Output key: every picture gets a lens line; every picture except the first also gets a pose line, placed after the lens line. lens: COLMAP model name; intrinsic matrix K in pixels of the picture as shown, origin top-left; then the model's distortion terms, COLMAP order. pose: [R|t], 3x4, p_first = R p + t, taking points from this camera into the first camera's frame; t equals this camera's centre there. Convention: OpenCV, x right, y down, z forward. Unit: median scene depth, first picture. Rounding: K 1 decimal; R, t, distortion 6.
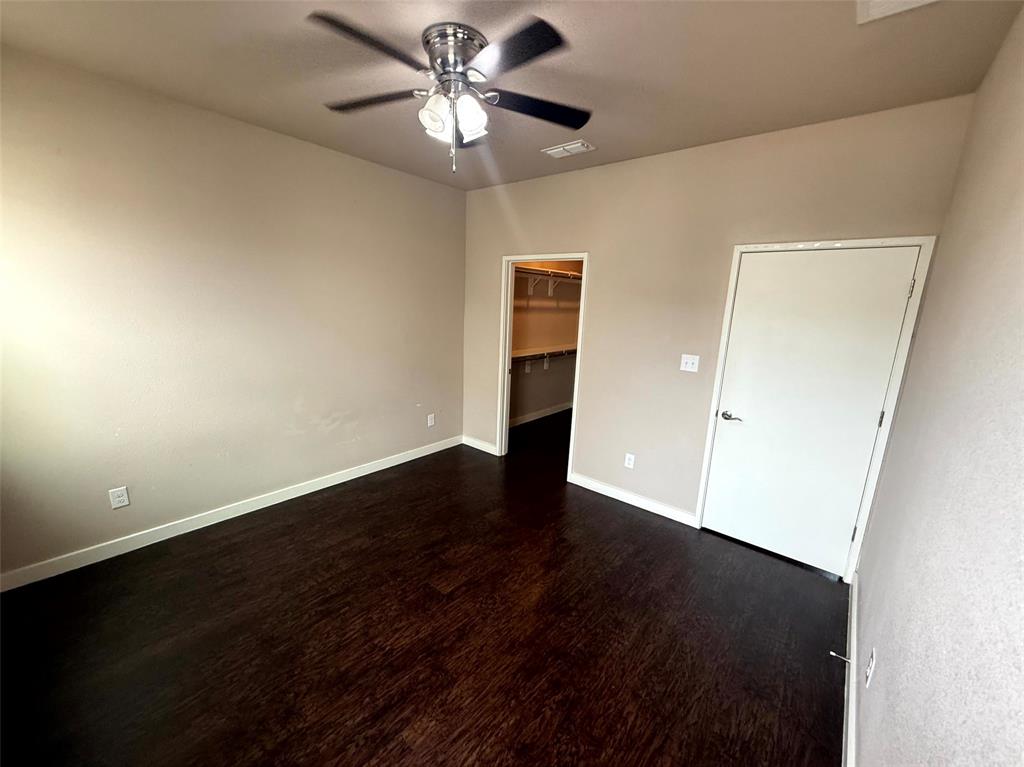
lens RADIAL K [[411.3, 0, 513.2], [0, 411.3, 387.4], [0, 0, 1]] dist [-0.002199, -0.000171]
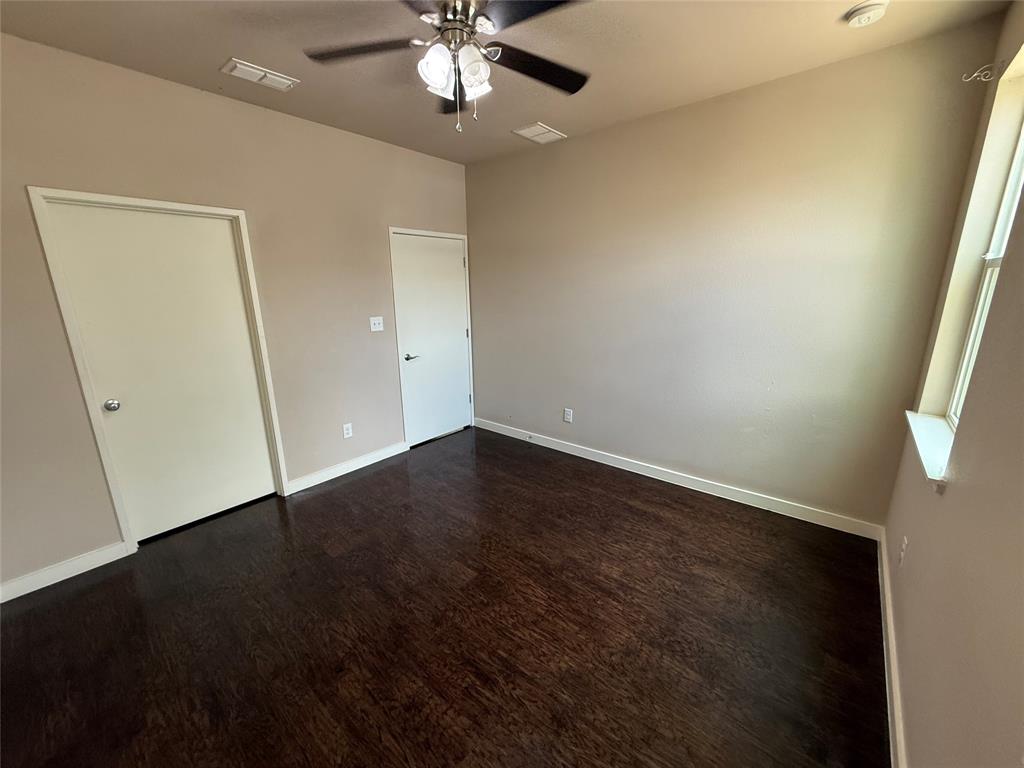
lens RADIAL K [[411.3, 0, 513.2], [0, 411.3, 387.9], [0, 0, 1]] dist [-0.002199, -0.000171]
pose [[-0.019510, -0.279918, 0.959826, -1.148533], [0.223874, 0.934409, 0.277056, -0.189570], [-0.974423, 0.220285, 0.044435, 0.907054]]
